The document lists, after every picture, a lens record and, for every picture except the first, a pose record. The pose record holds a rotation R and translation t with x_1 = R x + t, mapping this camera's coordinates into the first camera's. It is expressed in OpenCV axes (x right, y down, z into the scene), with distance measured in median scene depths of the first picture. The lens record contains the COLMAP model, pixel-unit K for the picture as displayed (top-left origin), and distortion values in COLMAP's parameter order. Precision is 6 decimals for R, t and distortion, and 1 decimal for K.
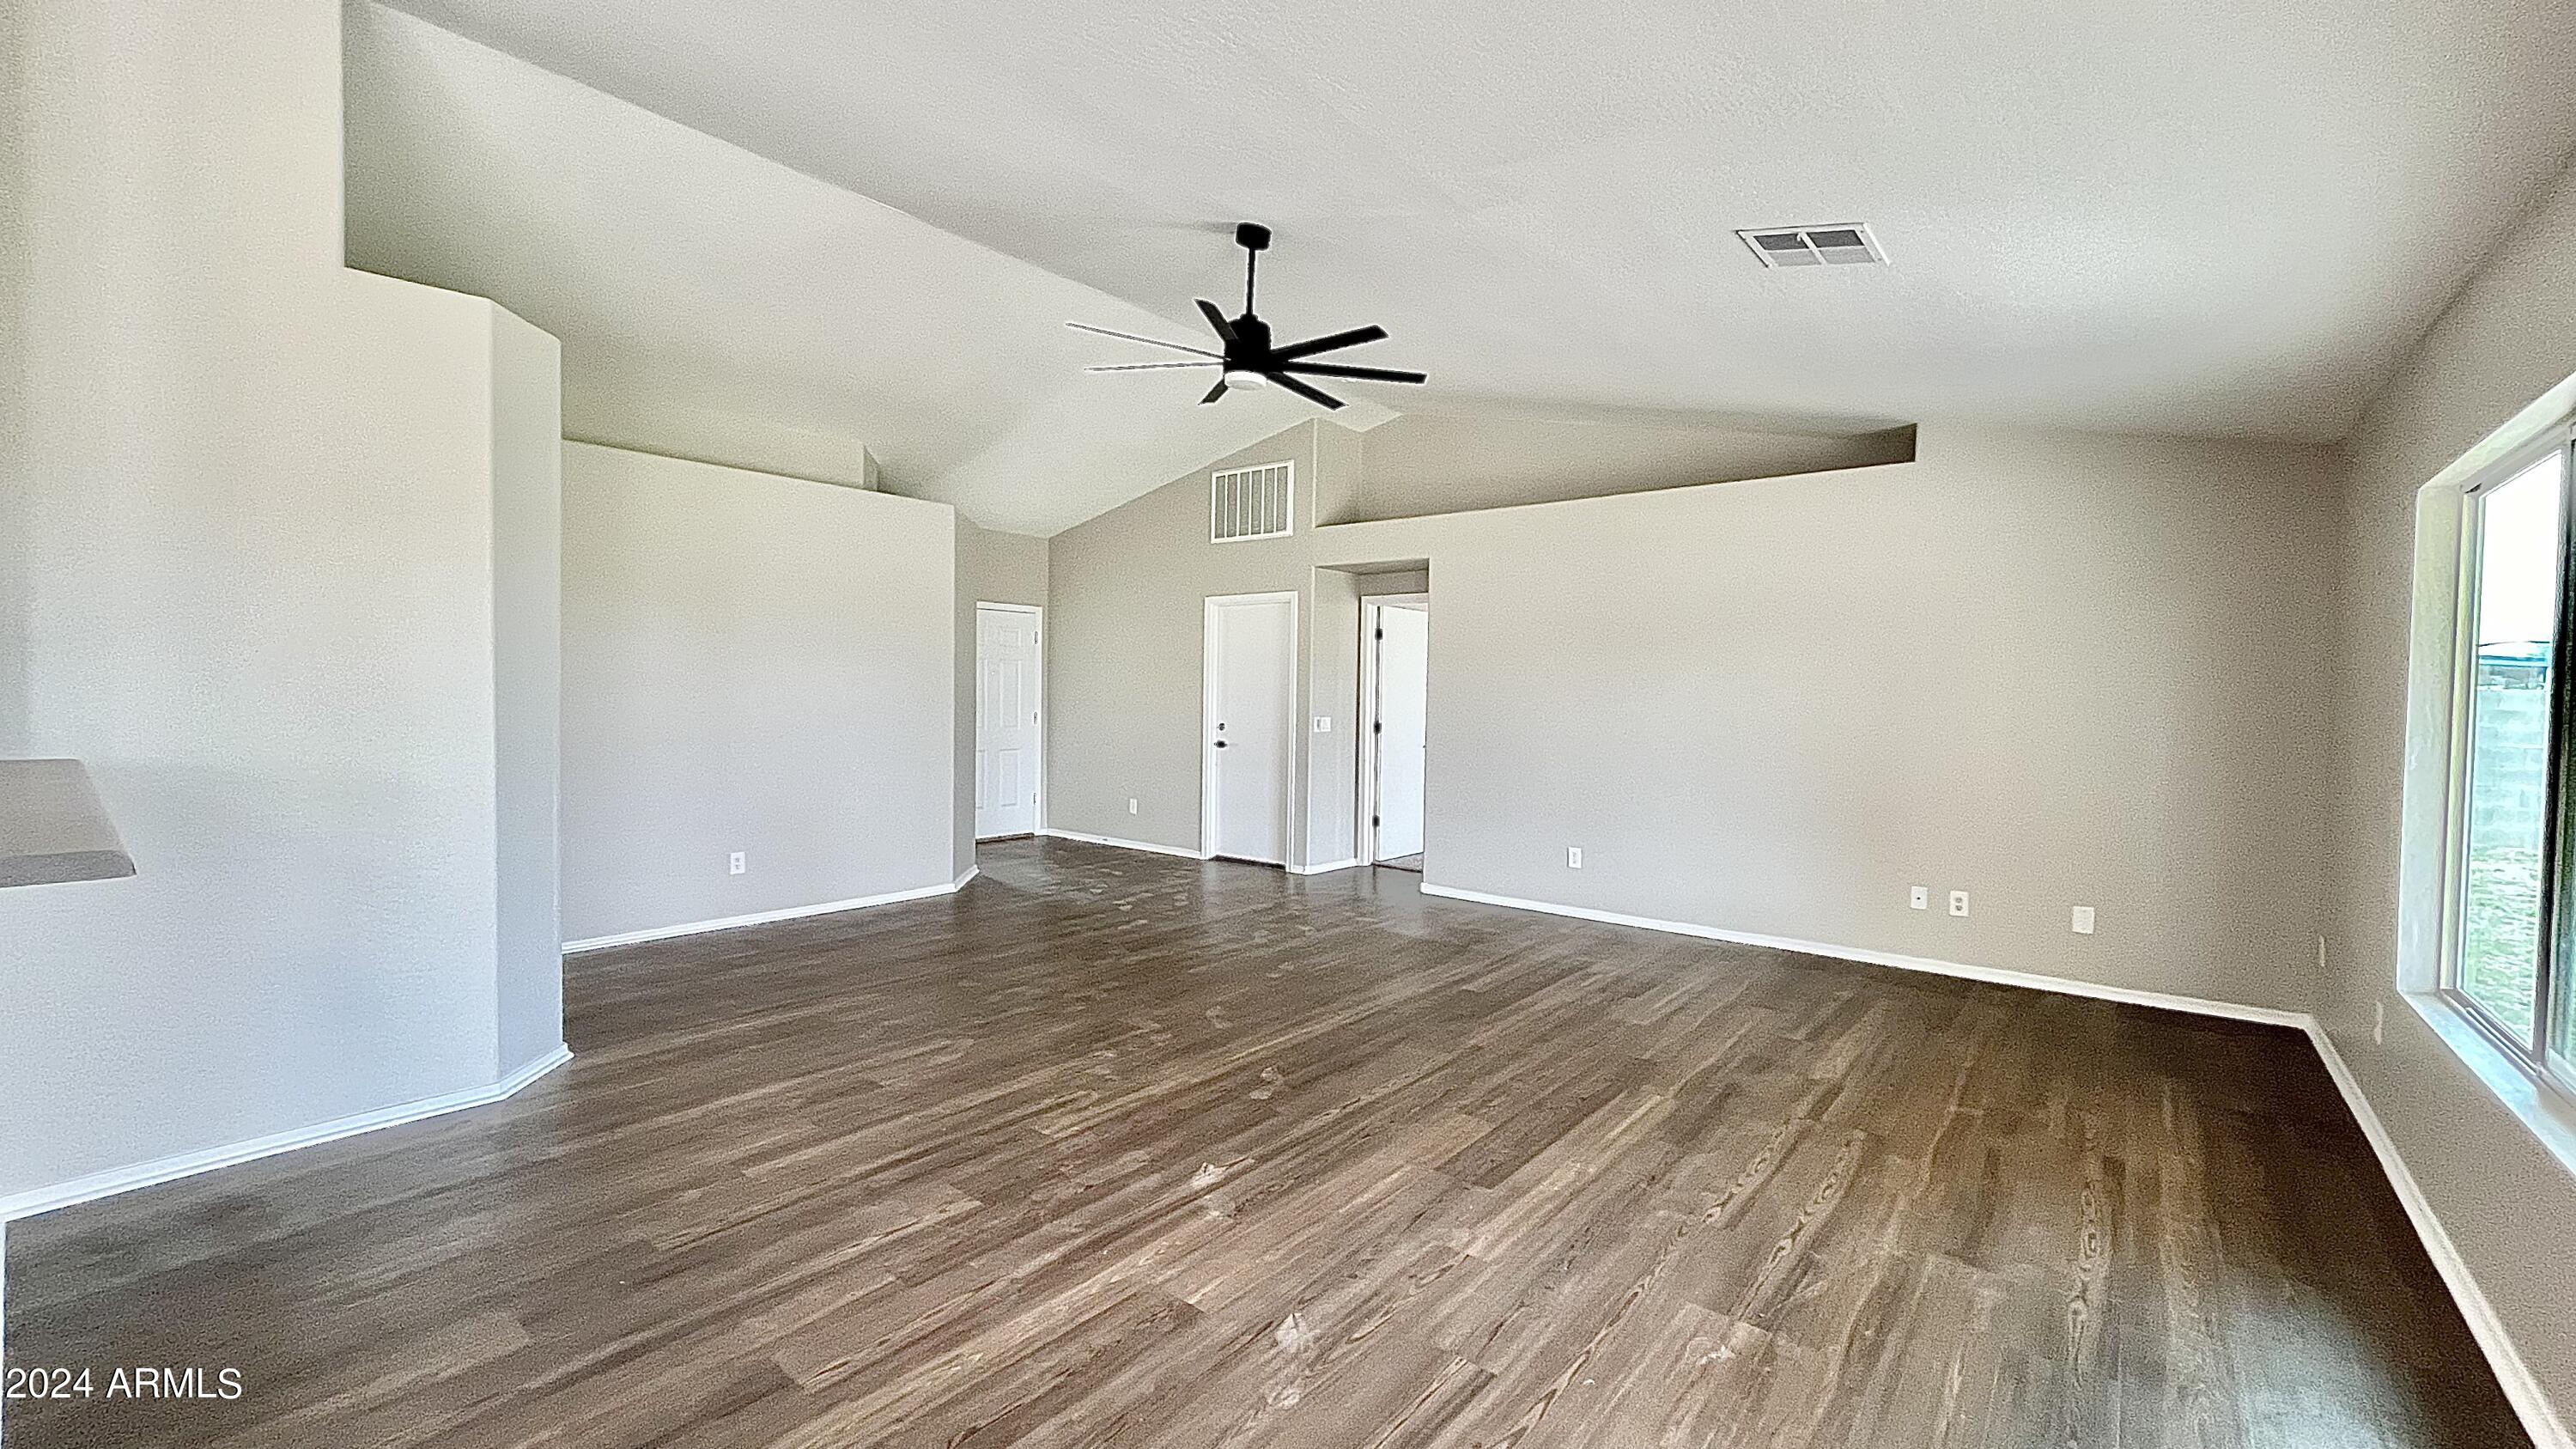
lens RADIAL K [[1037.2, 0, 1291.8], [0, 1037.2, 720.1], [0, 0, 1]] dist [-0.004438, 0.000590]
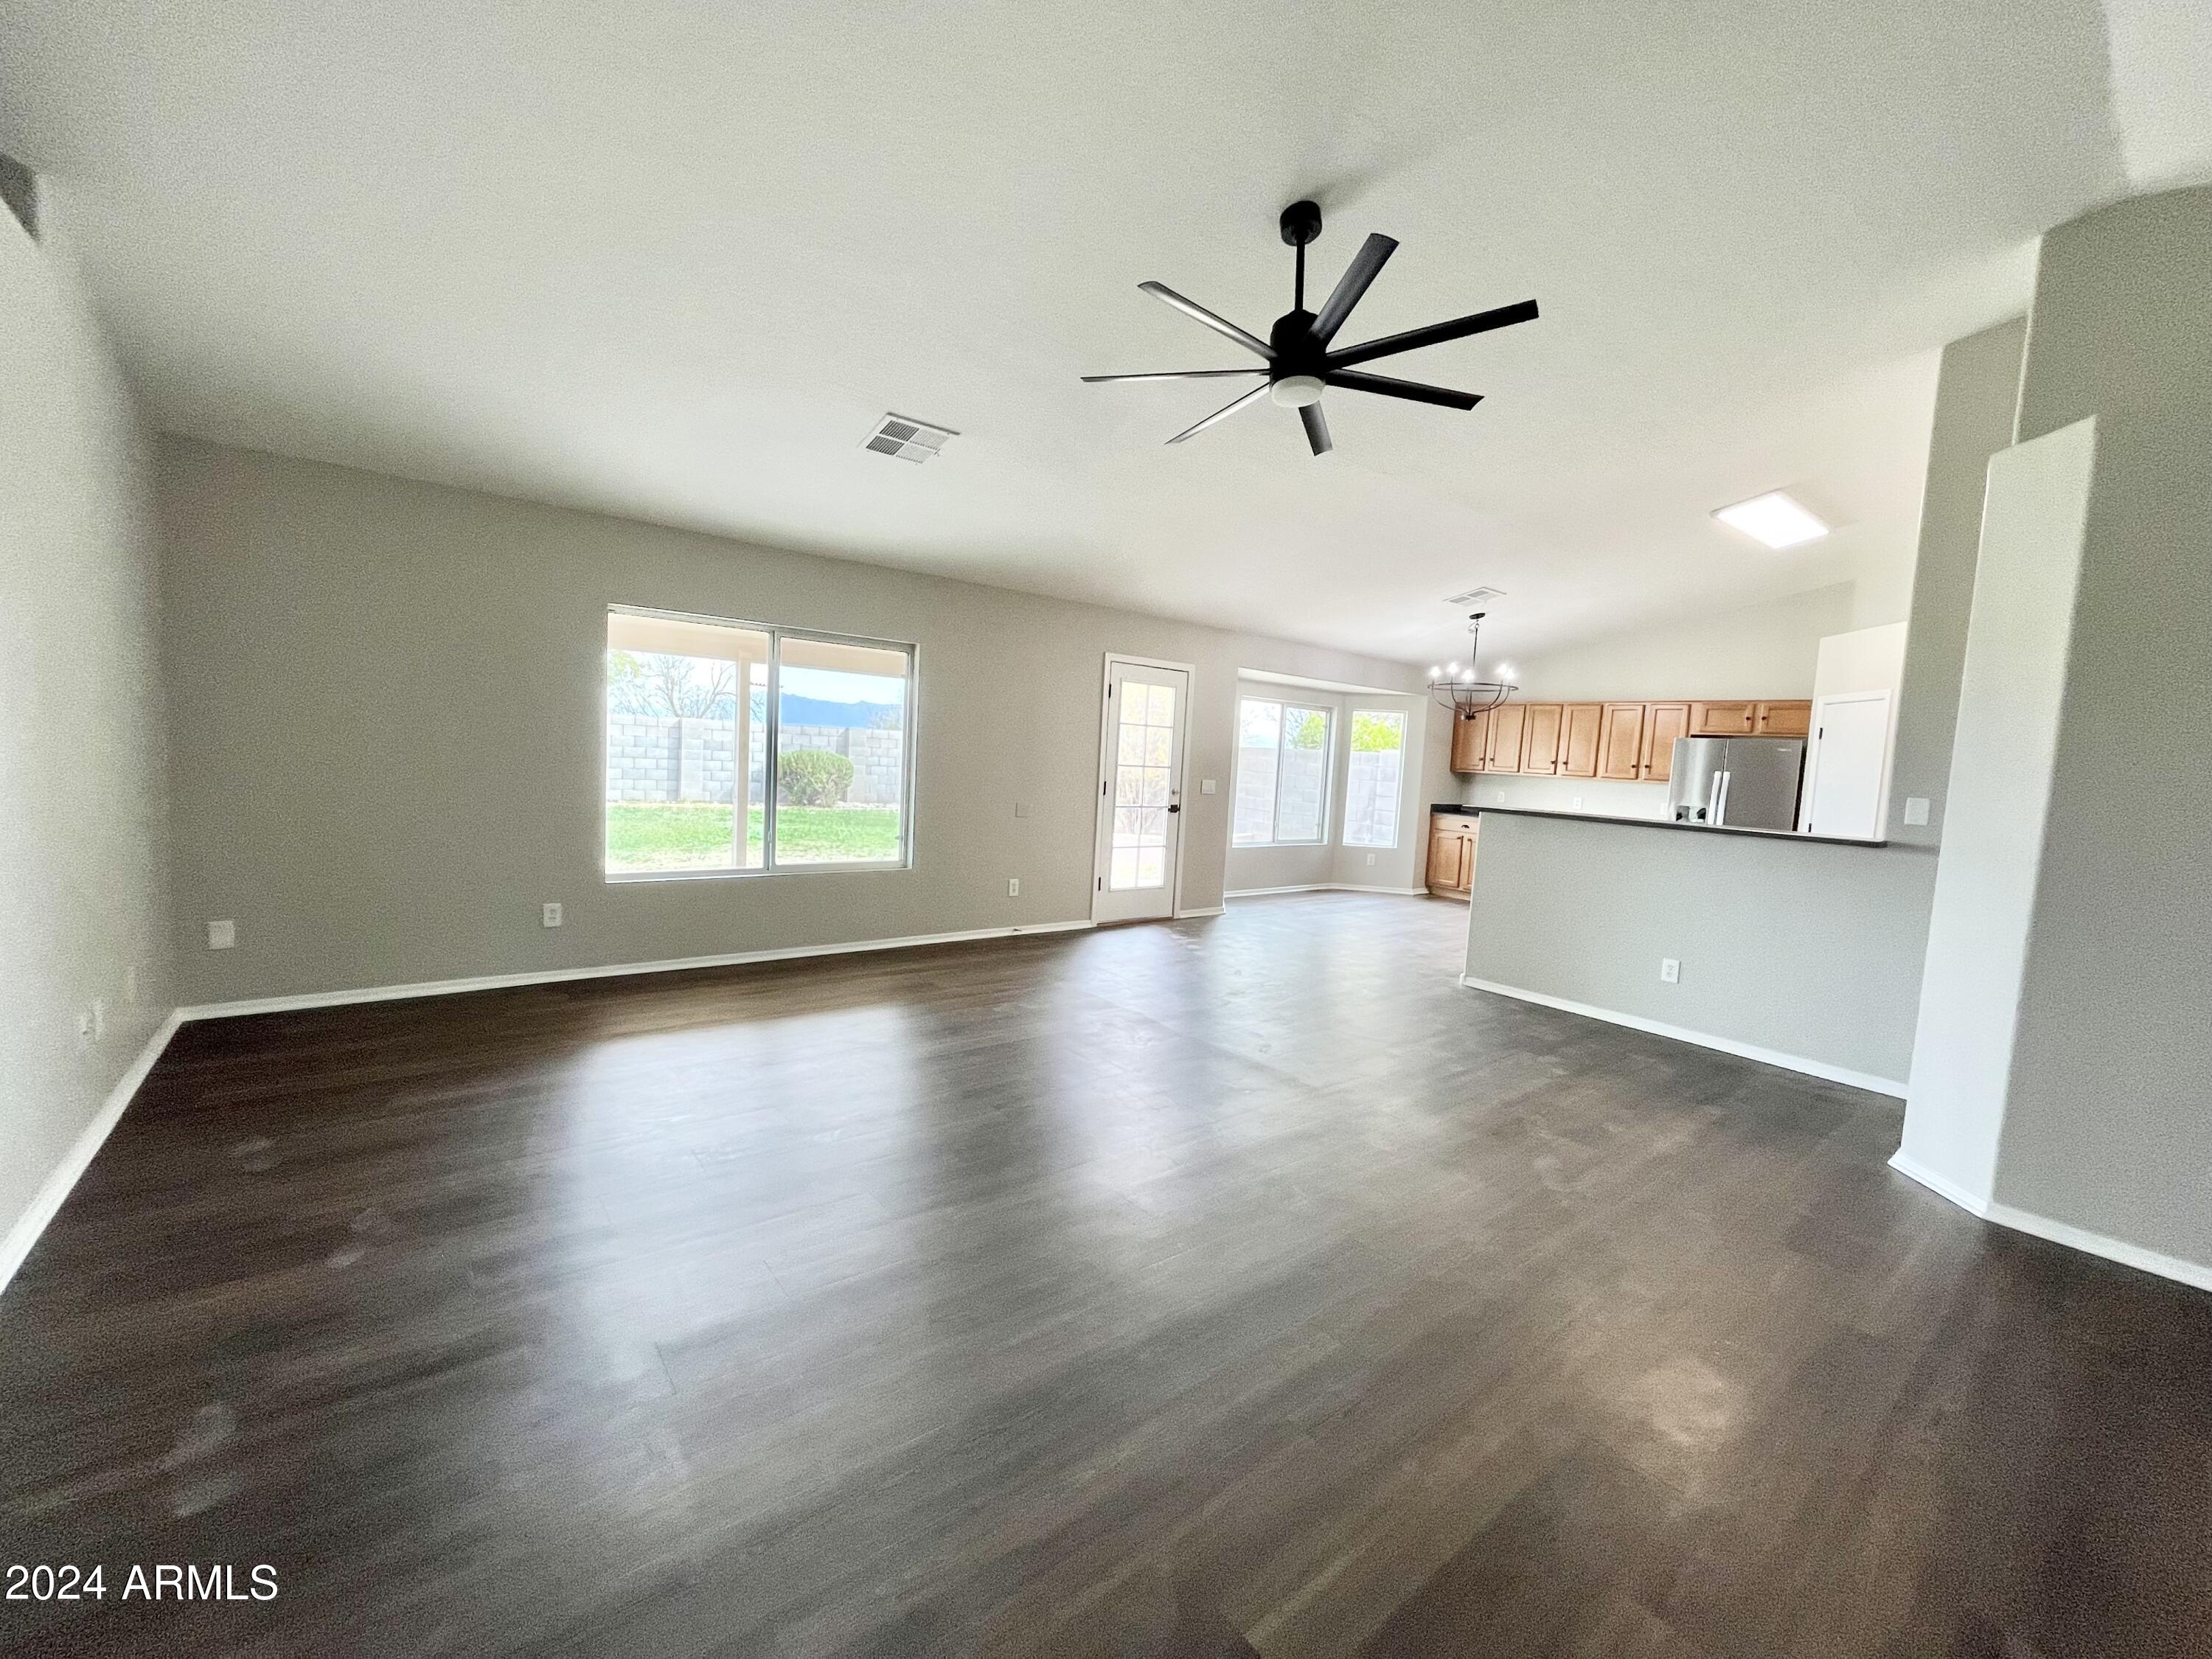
lens RADIAL K [[889.9, 0, 1106.9], [0, 889.9, 826.6], [0, 0, 1]] dist [-0.003068, -0.000080]
pose [[-0.974453, -0.085028, 0.207874, -0.088339], [-0.063204, 0.991978, 0.109474, -0.056896], [-0.215515, 0.093539, -0.972010, 2.067931]]
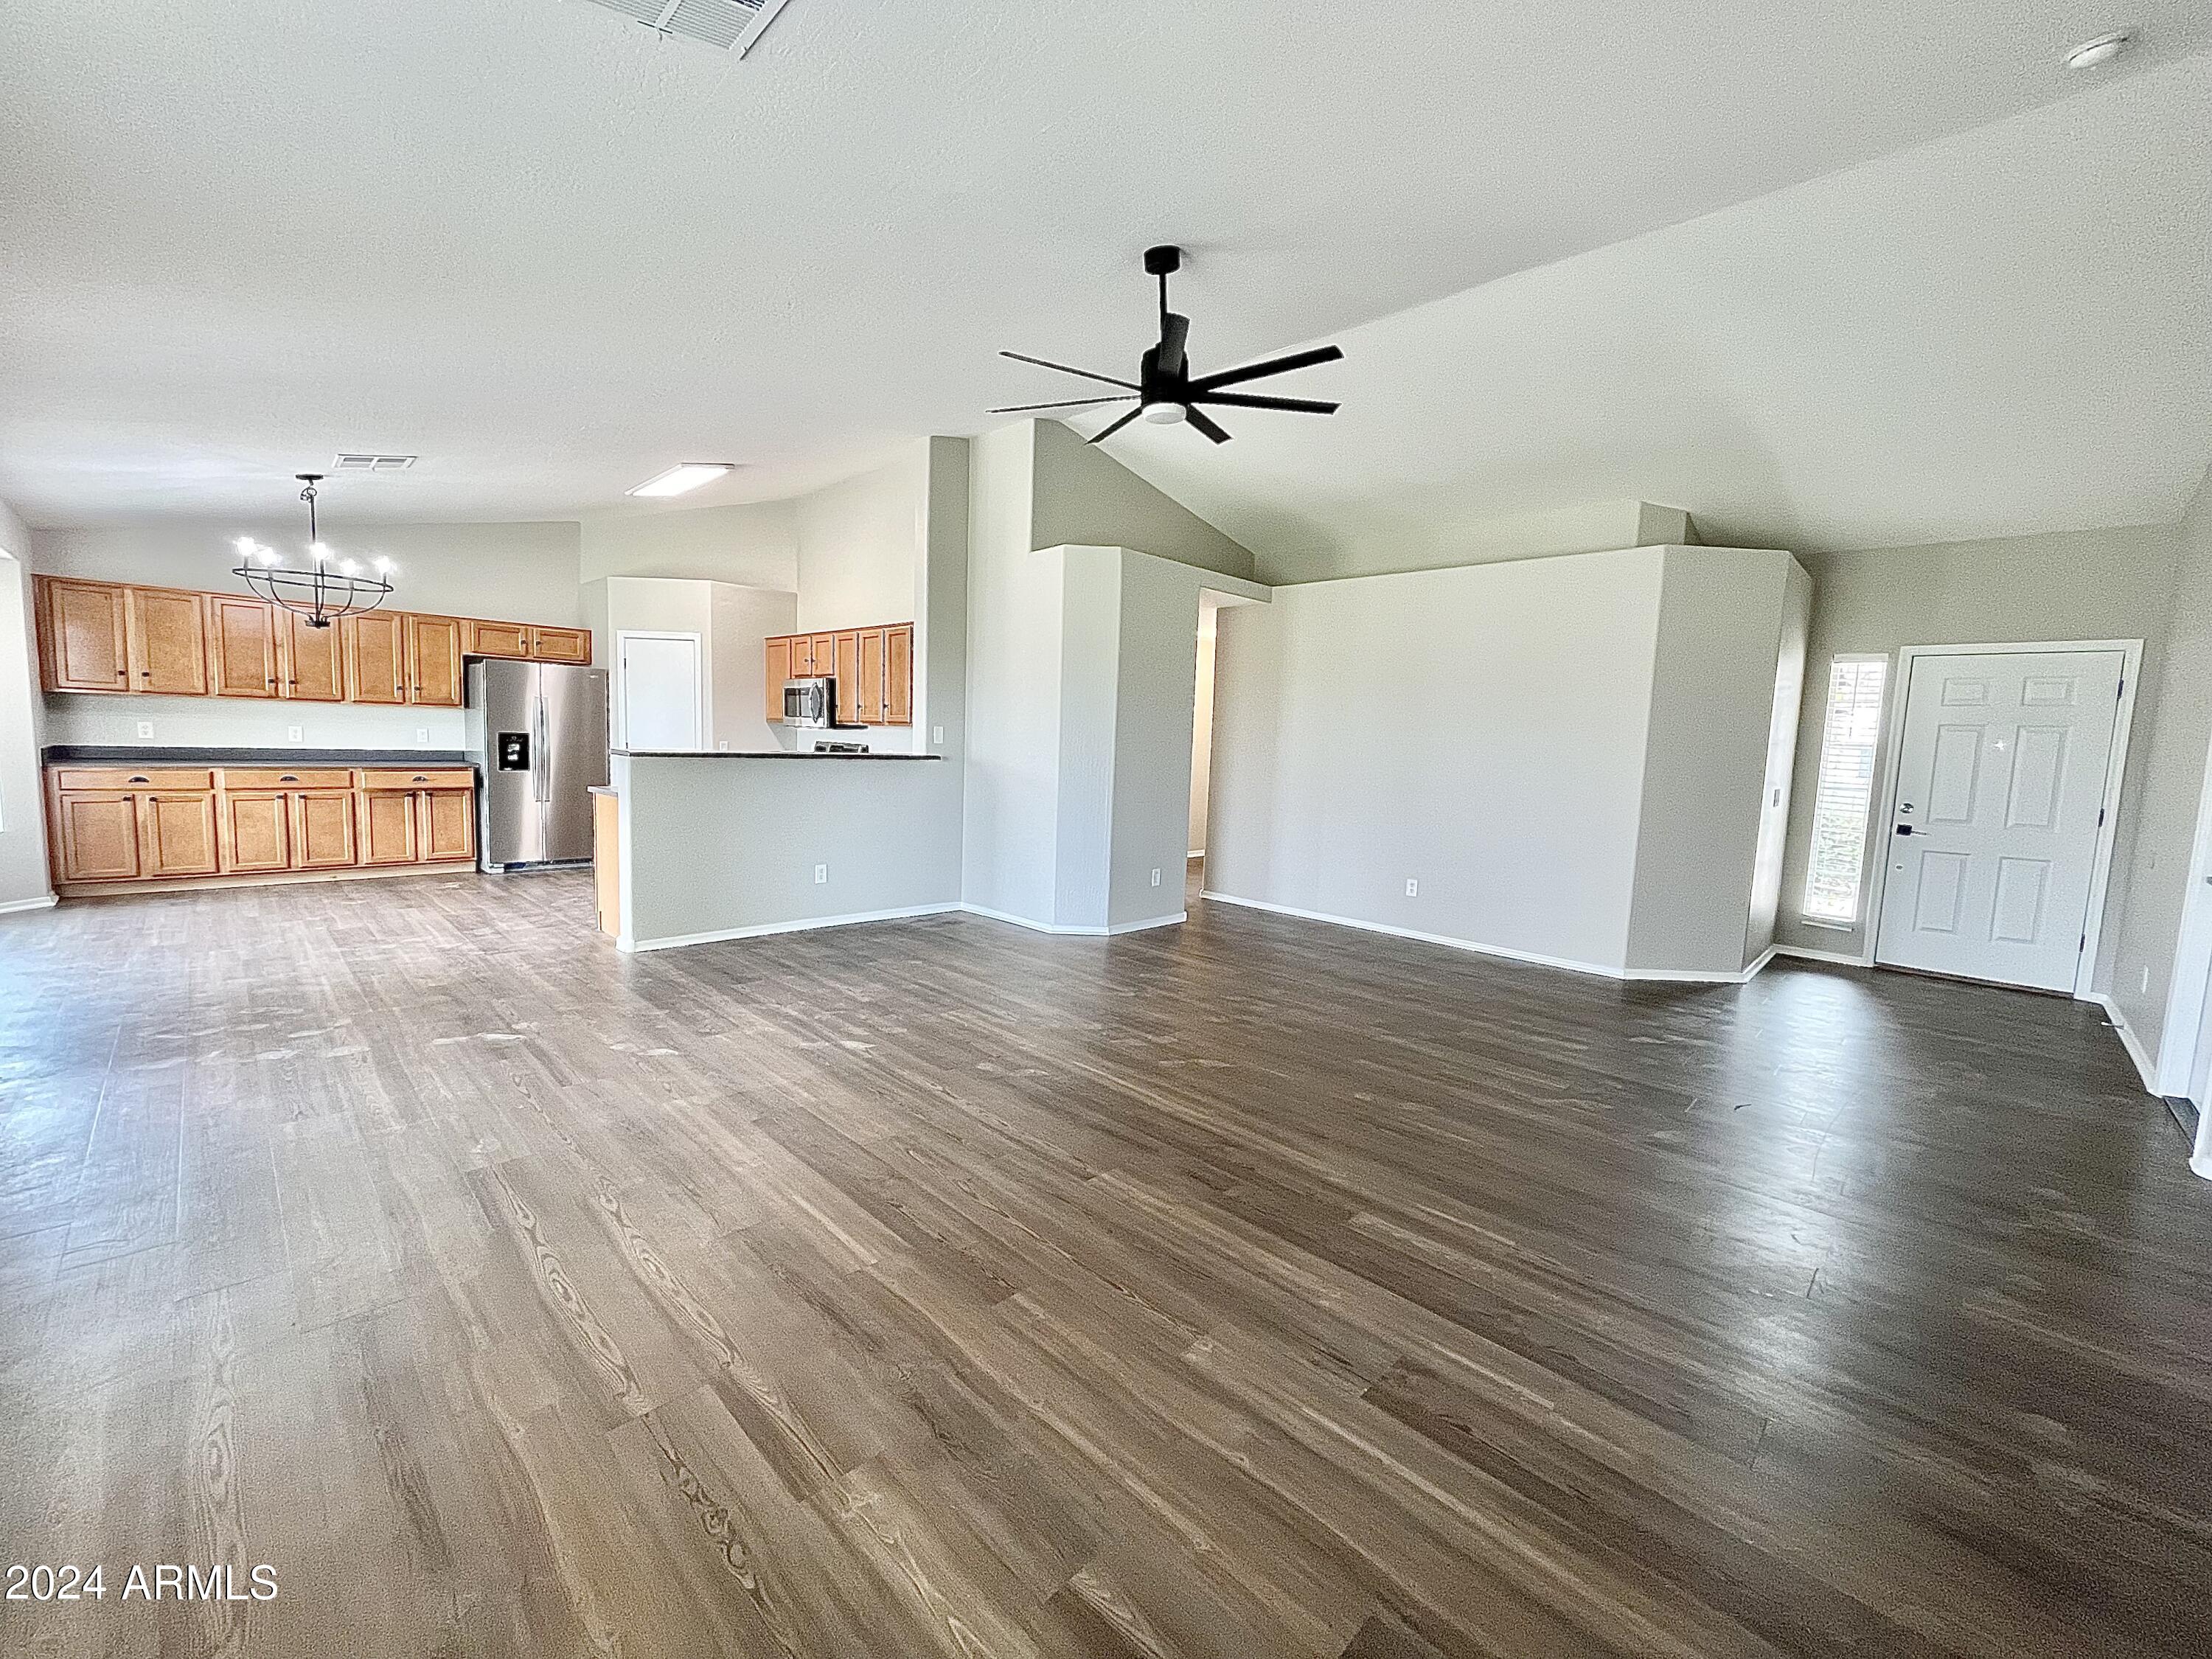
lens RADIAL K [[889.9, 0, 1106.8], [0, 889.9, 824.9], [0, 0, 1]] dist [-0.003068, -0.000080]
pose [[-0.094759, 0.081751, -0.992138, 0.968904], [-0.064331, 0.994036, 0.088052, -0.015558], [0.993419, 0.072169, -0.088935, 1.229785]]
